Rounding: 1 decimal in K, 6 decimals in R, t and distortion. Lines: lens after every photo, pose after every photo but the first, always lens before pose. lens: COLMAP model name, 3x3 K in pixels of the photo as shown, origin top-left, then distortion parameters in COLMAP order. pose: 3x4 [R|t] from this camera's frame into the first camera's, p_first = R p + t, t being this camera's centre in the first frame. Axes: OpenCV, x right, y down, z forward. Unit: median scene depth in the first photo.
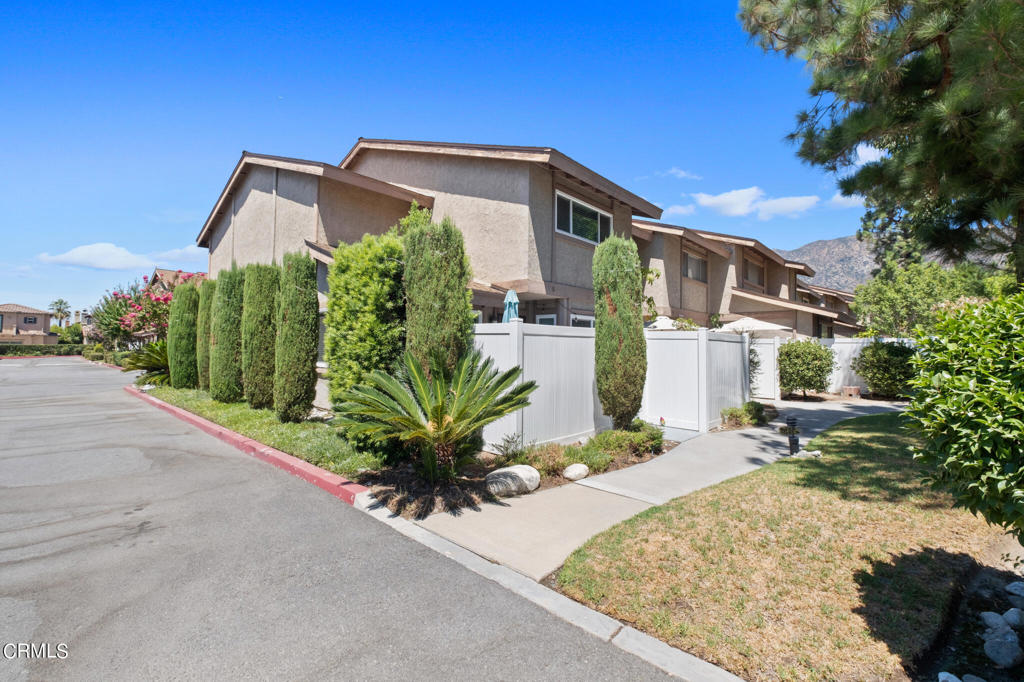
lens RADIAL K [[442.5, 0, 507.3], [0, 442.5, 342.6], [0, 0, 1]] dist [0.011889, -0.010696]
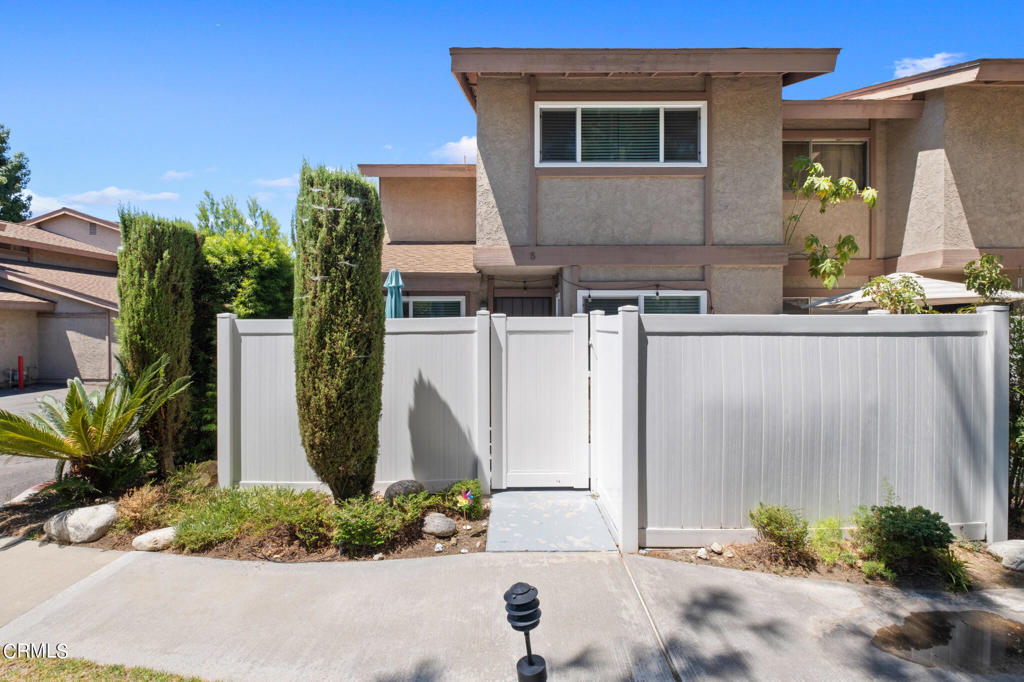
lens RADIAL K [[457.2, 0, 509.2], [0, 457.2, 326.5], [0, 0, 1]] dist [0.002484, -0.004960]
pose [[0.671072, -0.020194, -0.741117, 0.552211], [0.017334, 0.999783, -0.011546, -0.008336], [0.741190, -0.005098, 0.671276, 0.494990]]
